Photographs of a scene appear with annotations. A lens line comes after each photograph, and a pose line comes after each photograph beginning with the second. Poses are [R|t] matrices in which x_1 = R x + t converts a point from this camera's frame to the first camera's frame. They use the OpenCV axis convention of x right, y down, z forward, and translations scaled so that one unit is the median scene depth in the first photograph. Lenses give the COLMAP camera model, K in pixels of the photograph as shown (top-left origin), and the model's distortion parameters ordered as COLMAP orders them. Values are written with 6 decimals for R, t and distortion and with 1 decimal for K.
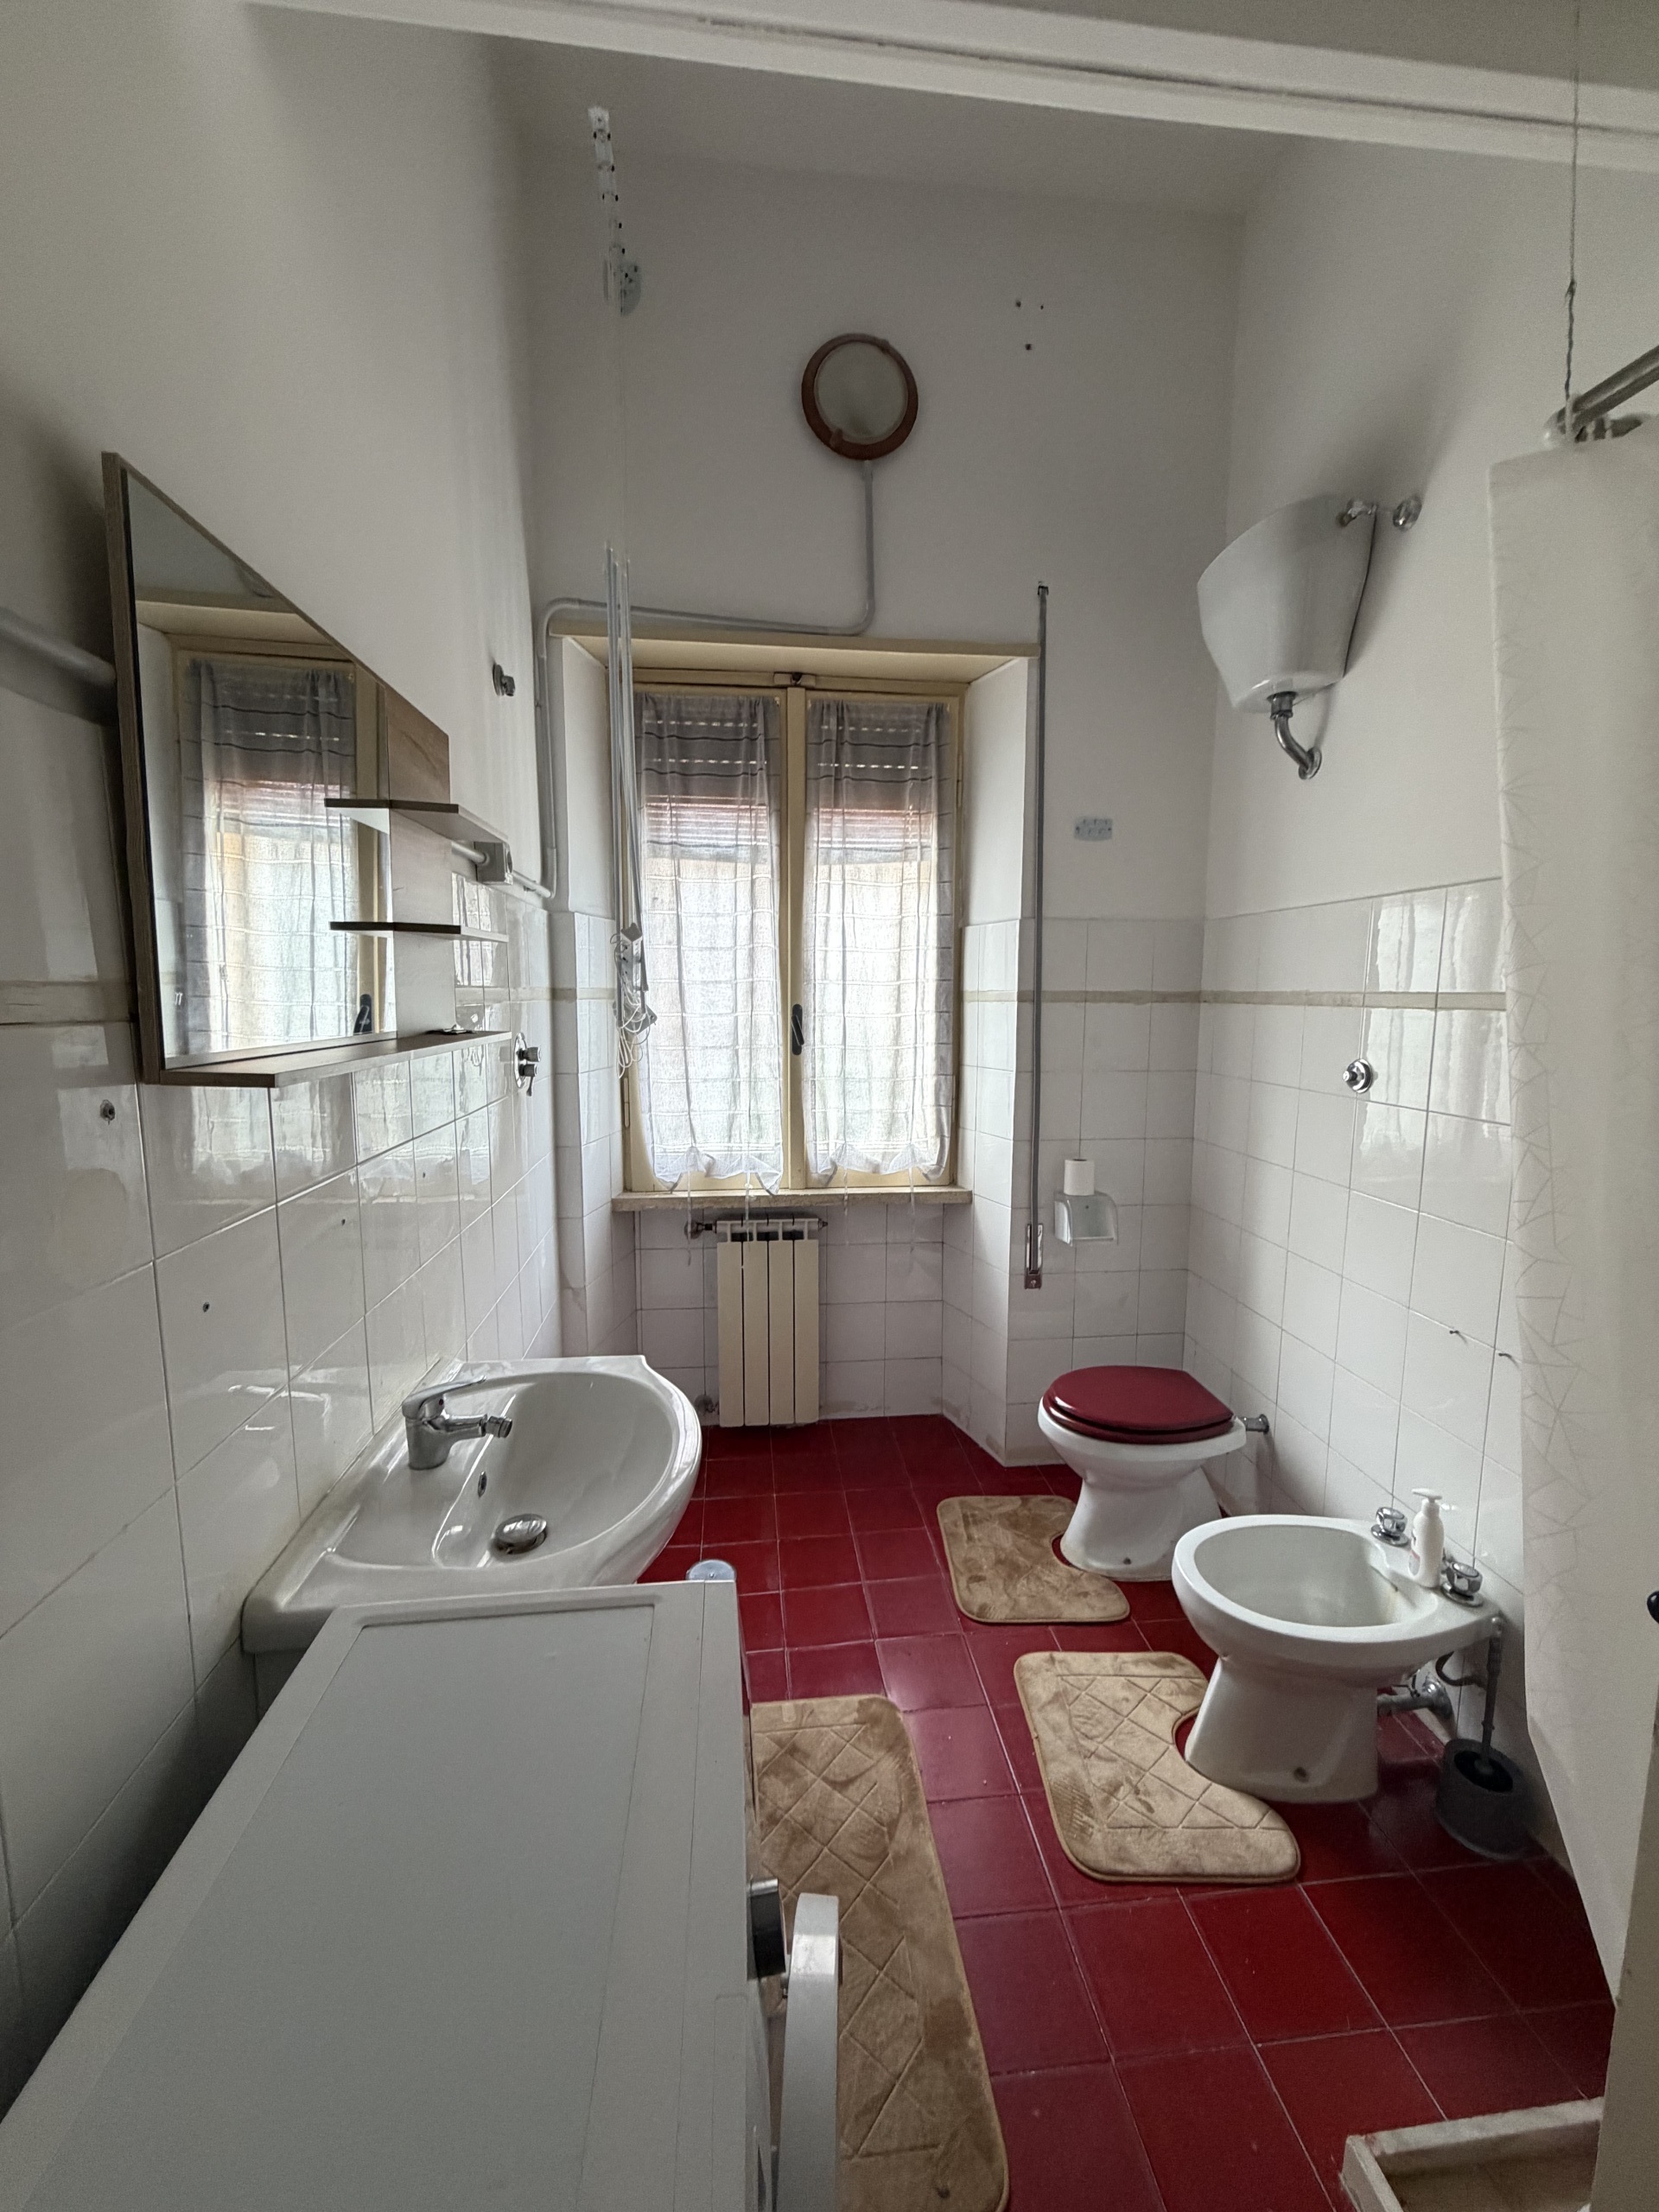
lens RADIAL K [[881.1, 0, 828.7], [0, 881.1, 1098.3], [0, 0, 1]] dist [0.000422, 0.000126]
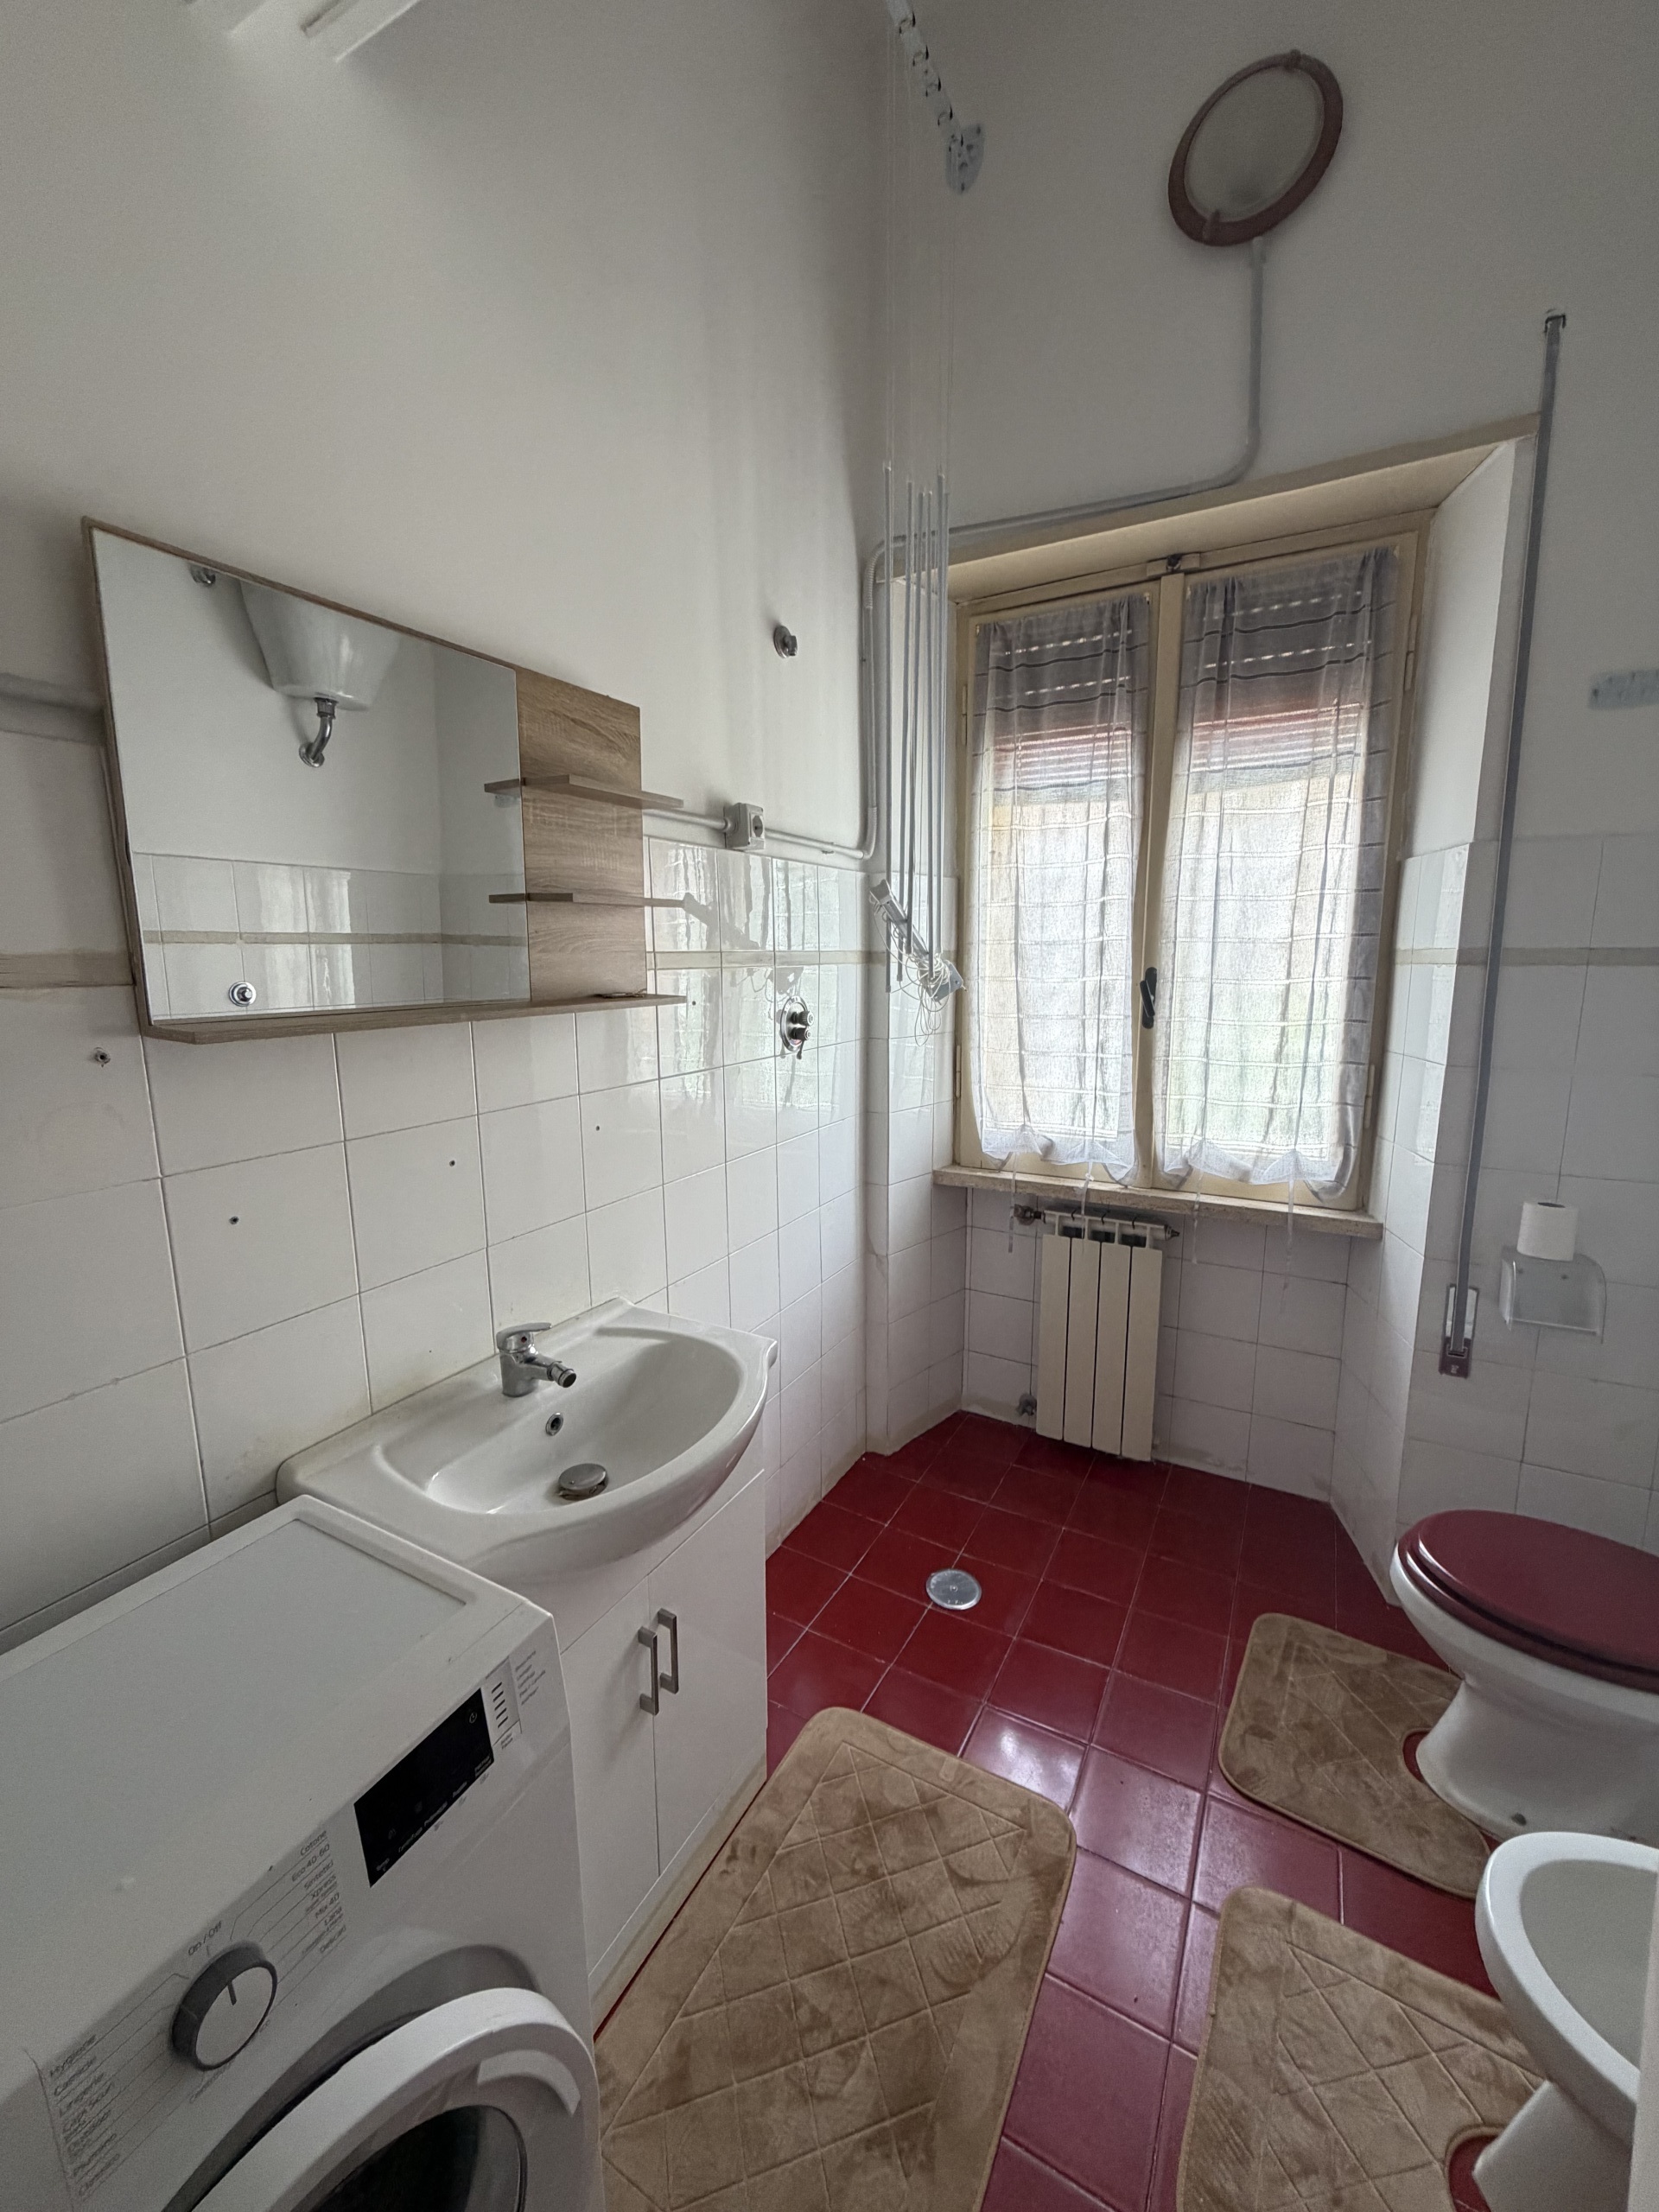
lens RADIAL K [[881.1, 0, 828.7], [0, 881.1, 1098.3], [0, 0, 1]] dist [0.000422, 0.000126]
pose [[0.820403, 0.084273, -0.565542, 0.199563], [-0.059987, 0.996306, 0.061443, -0.016970], [0.568631, -0.016483, 0.822428, 0.143275]]
